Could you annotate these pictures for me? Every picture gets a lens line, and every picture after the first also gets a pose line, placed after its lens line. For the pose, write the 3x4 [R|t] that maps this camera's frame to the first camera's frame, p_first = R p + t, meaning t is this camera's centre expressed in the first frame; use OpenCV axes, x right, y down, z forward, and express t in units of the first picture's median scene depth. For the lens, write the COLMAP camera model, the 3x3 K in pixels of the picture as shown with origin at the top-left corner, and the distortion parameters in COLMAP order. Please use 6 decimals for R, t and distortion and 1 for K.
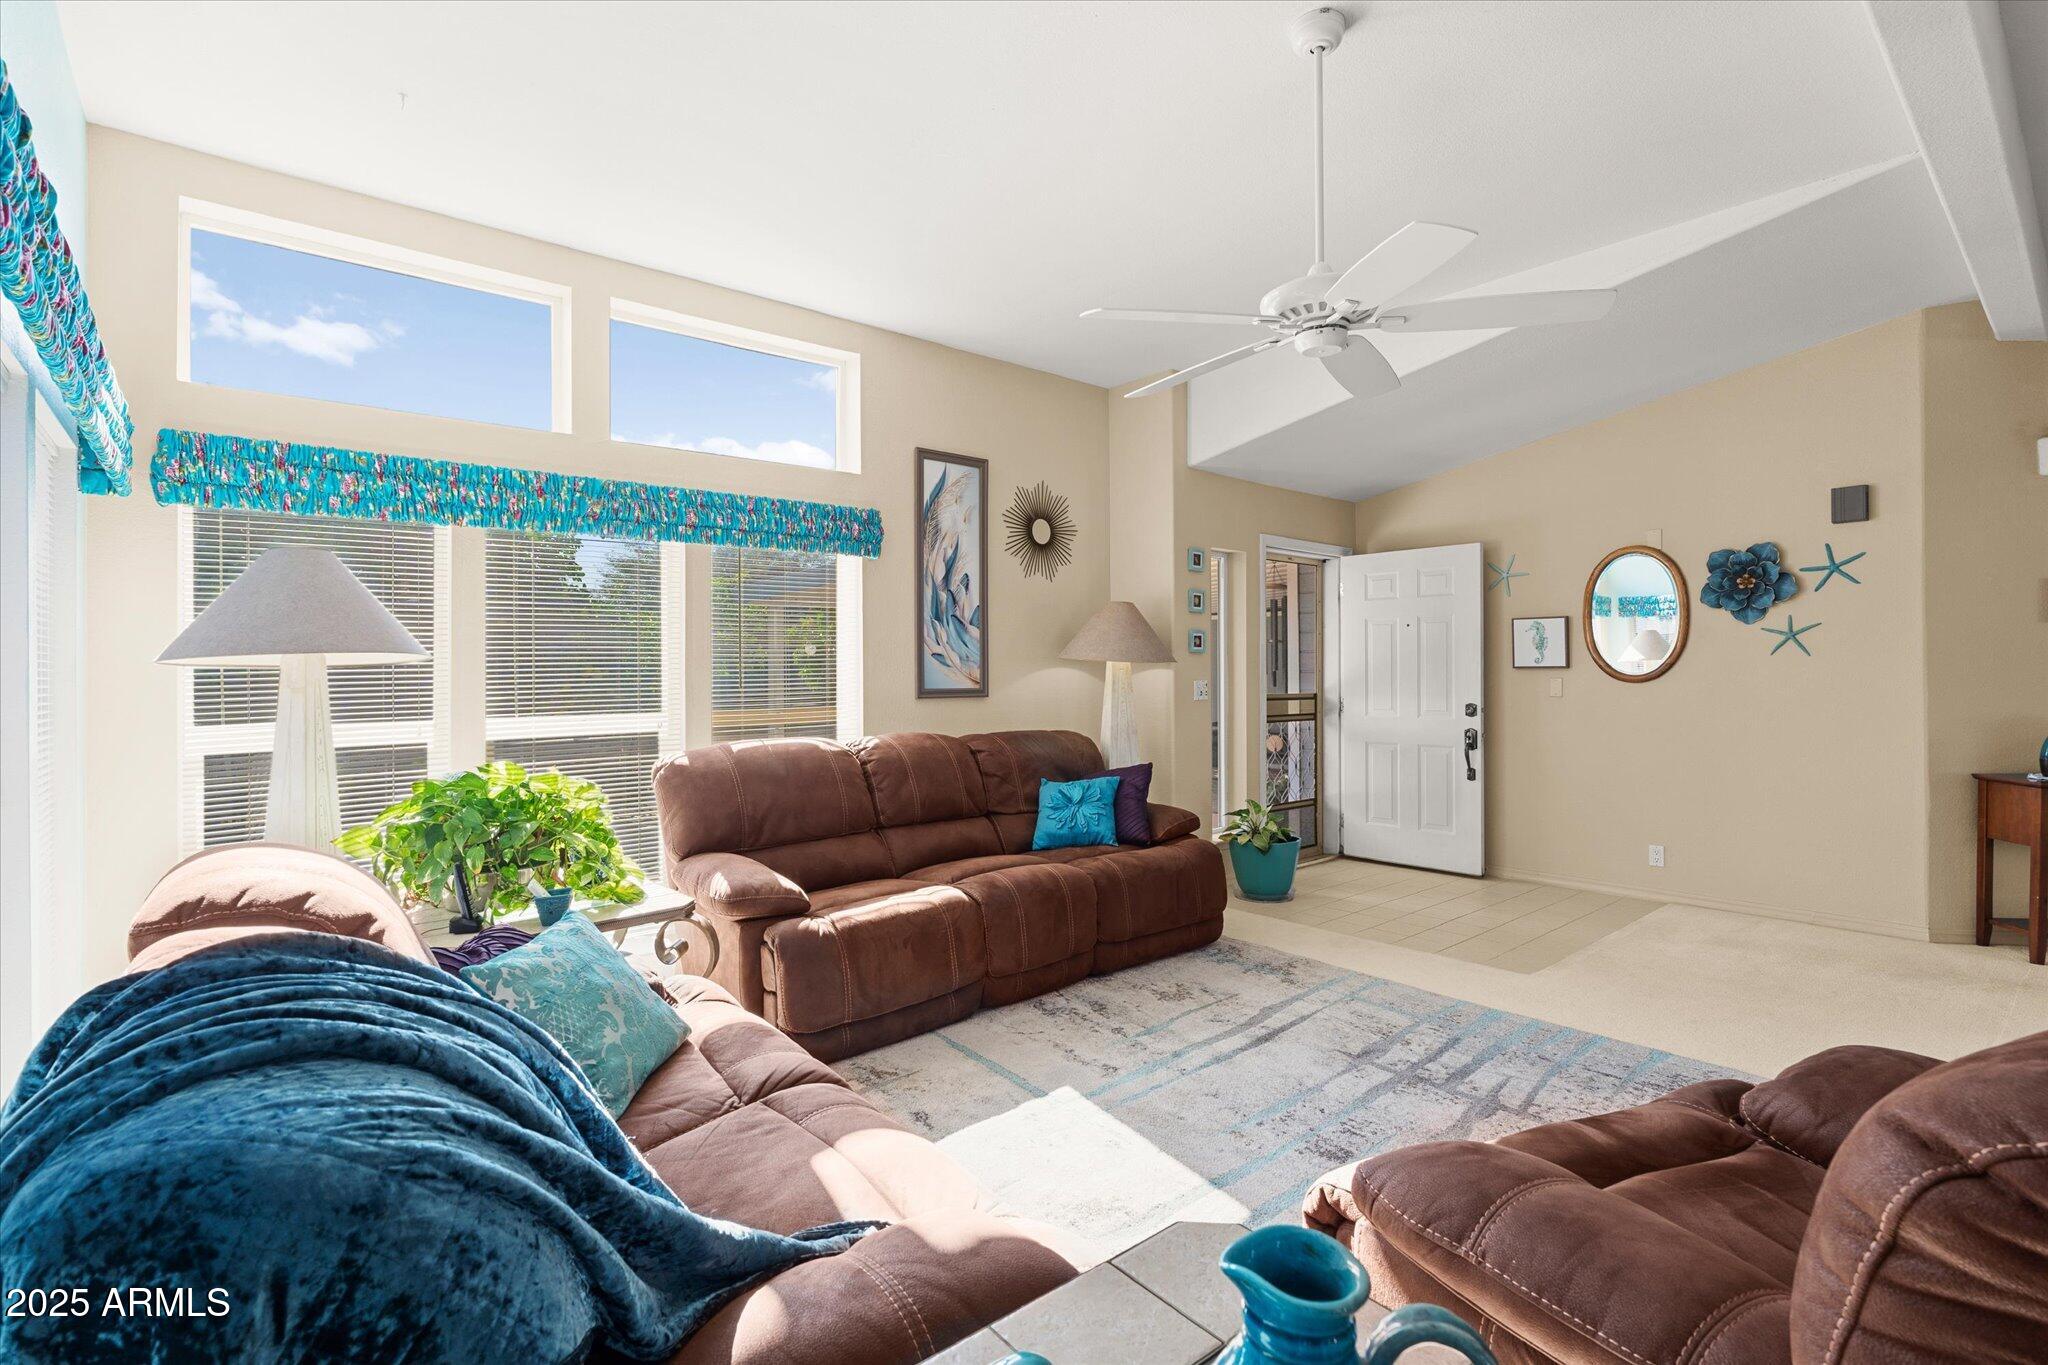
lens RADIAL K [[921.0, 0, 1005.3], [0, 921.0, 697.9], [0, 0, 1]] dist [-0.011370, 0.001265]
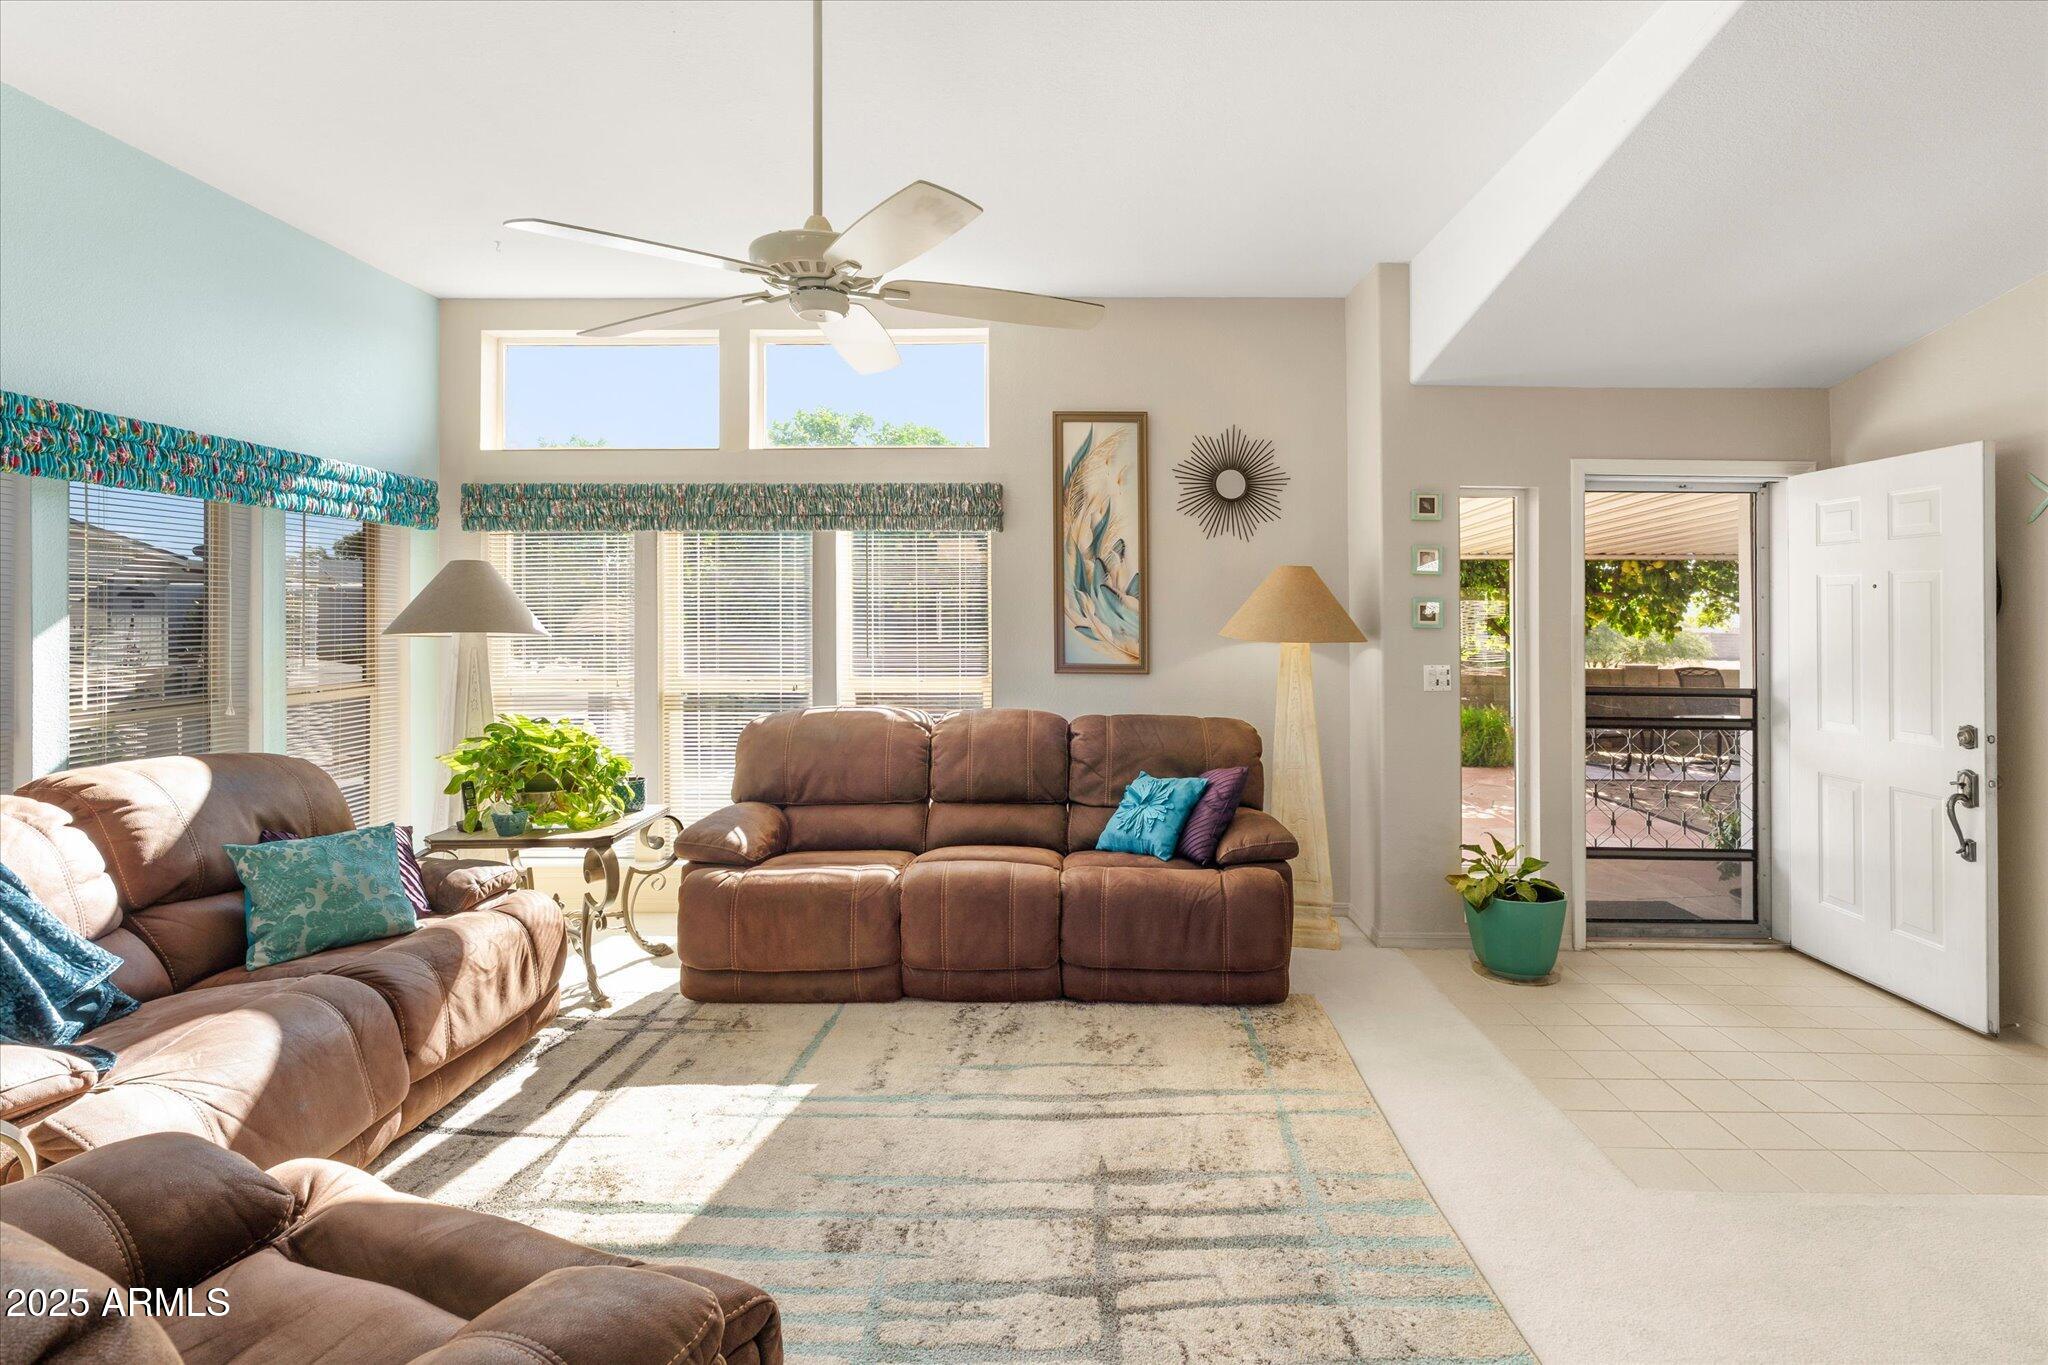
lens RADIAL K [[988.5, 0, 1055.8], [0, 988.5, 639.7], [0, 0, 1]] dist [-0.007702, 0.000849]
pose [[0.768131, 0.027228, -0.639713, 0.574240], [-0.029797, 0.999533, 0.006764, -0.042005], [0.639599, 0.013866, 0.768584, 0.215155]]
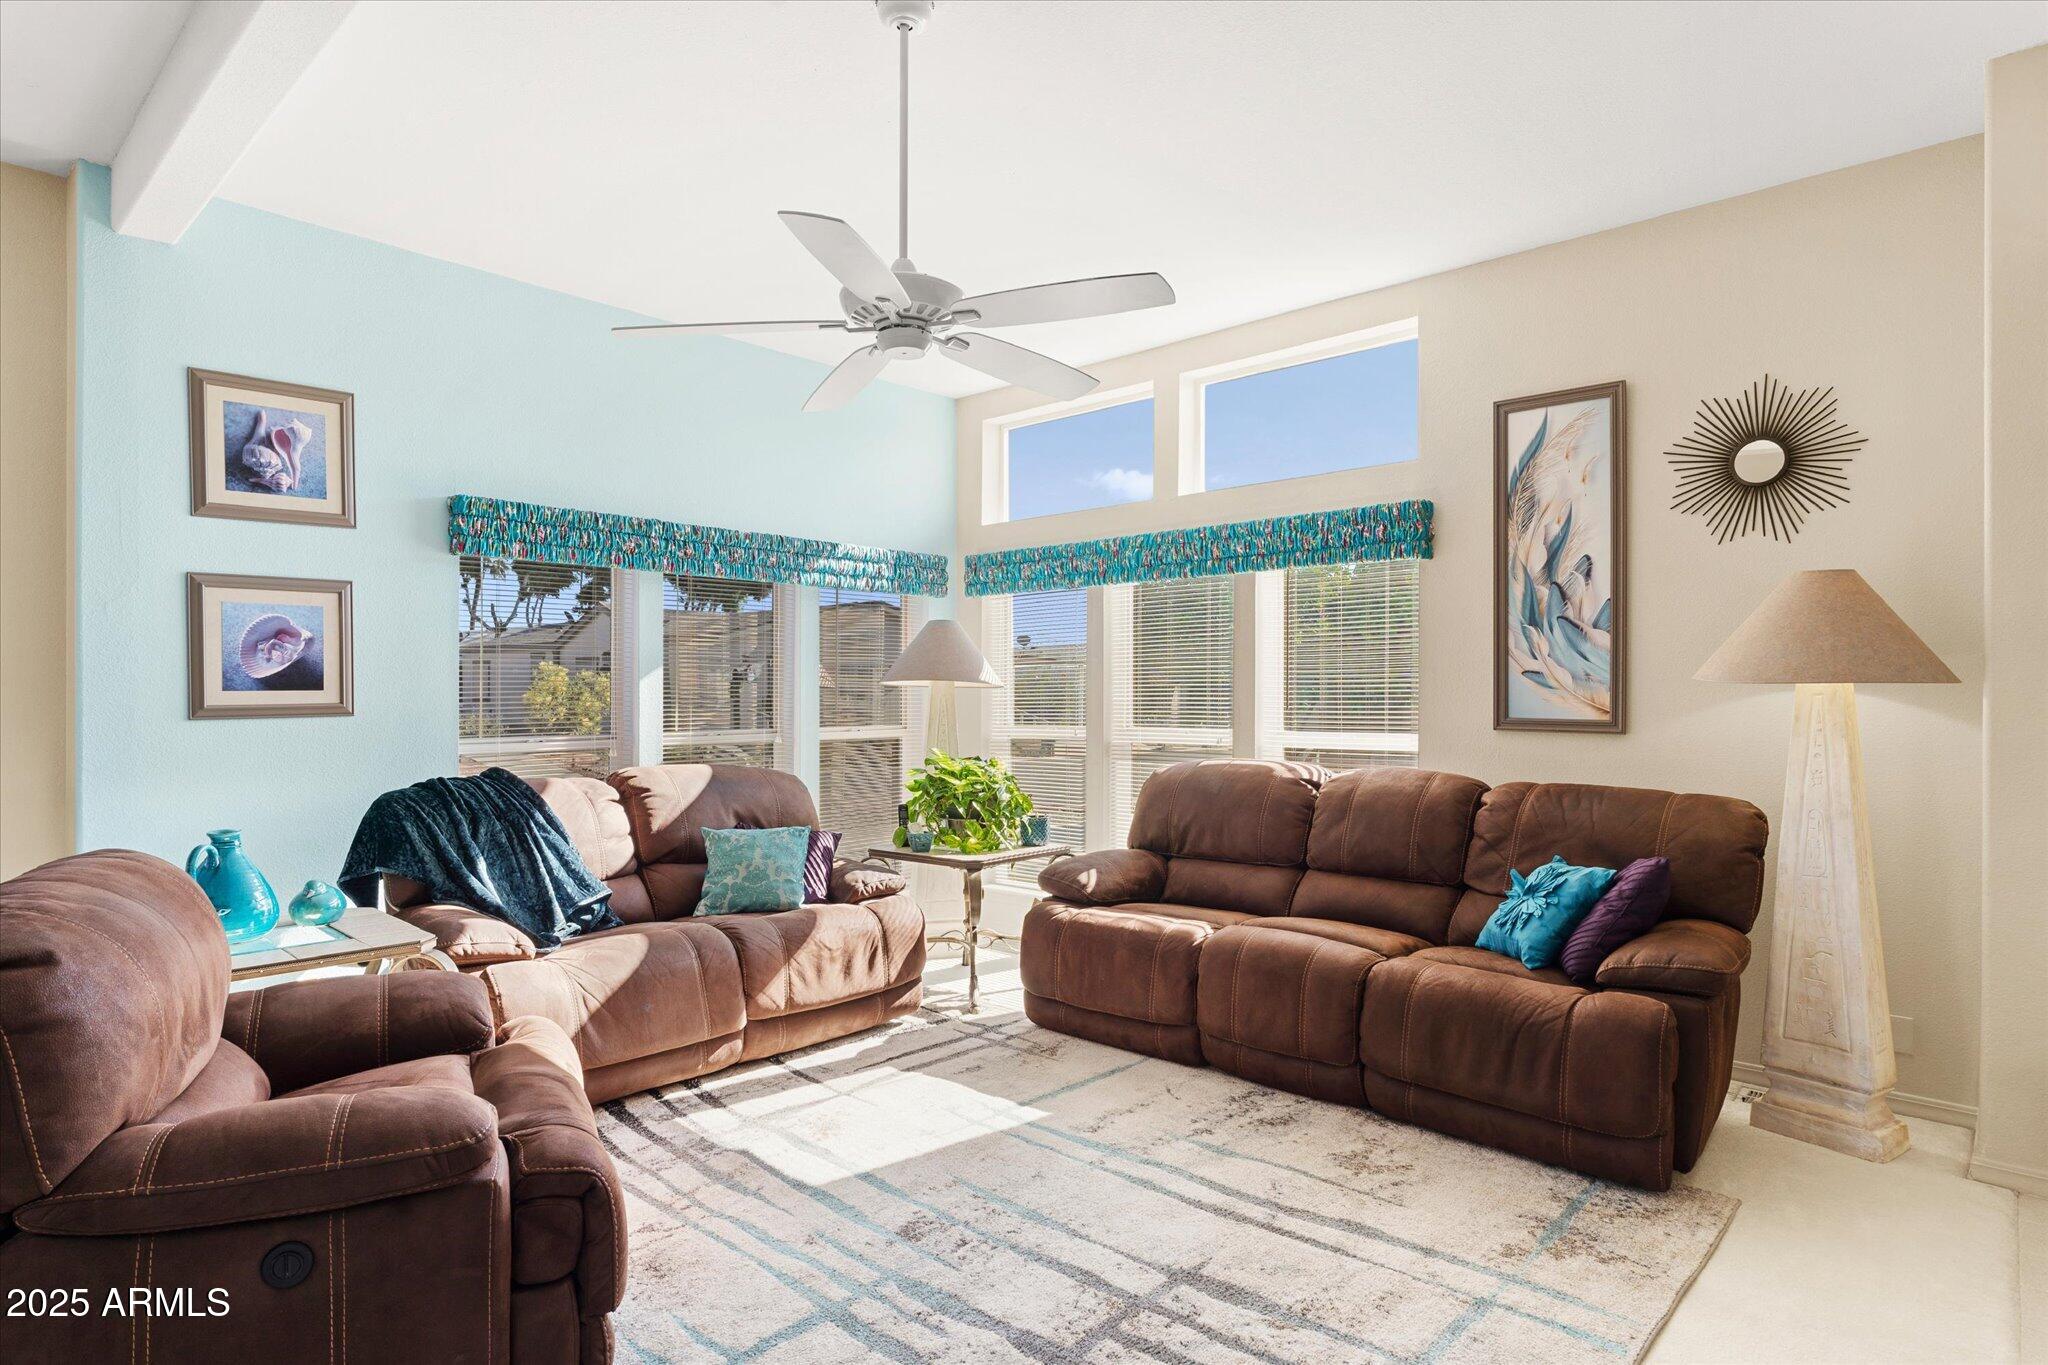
lens RADIAL K [[1071.8, 0, 1046.0], [0, 1071.8, 731.4], [0, 0, 1]] dist [-0.010488, 0.003032]
pose [[0.159699, 0.043570, -0.986204, 0.738659], [-0.031148, 0.998750, 0.039080, -0.021862], [0.986674, 0.024478, 0.160857, 0.499120]]
